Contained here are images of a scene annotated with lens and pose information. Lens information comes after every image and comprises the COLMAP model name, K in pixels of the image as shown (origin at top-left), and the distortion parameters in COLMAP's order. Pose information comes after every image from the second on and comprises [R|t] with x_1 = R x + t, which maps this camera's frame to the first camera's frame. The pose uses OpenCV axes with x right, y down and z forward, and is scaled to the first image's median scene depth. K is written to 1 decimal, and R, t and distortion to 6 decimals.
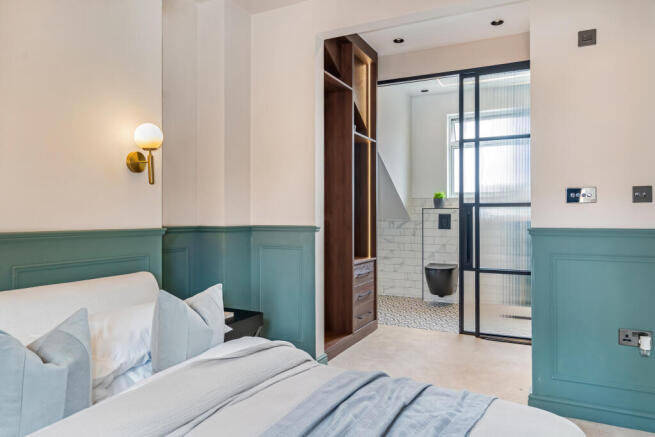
lens RADIAL K [[445.6, 0, 325.1], [0, 445.6, 215.3], [0, 0, 1]] dist [0.010115, 0.002631]
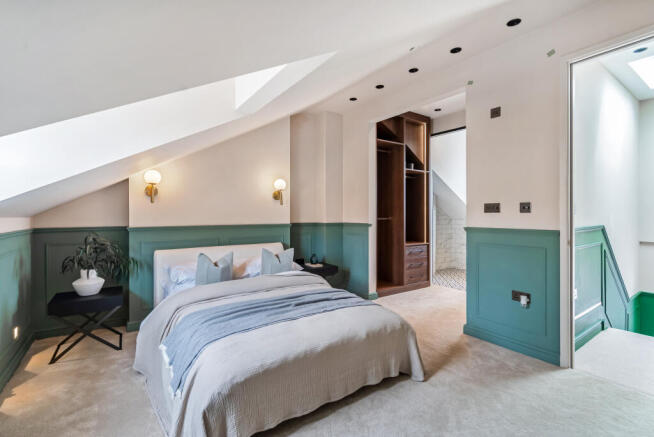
lens RADIAL K [[301.4, 0, 327.6], [0, 301.4, 216.8], [0, 0, 1]] dist [-0.011236, 0.001135]
pose [[0.881157, 0.005921, -0.472787, 0.333505], [0.000171, 0.999918, 0.012841, -0.016322], [0.472824, -0.011396, 0.881083, -0.157755]]
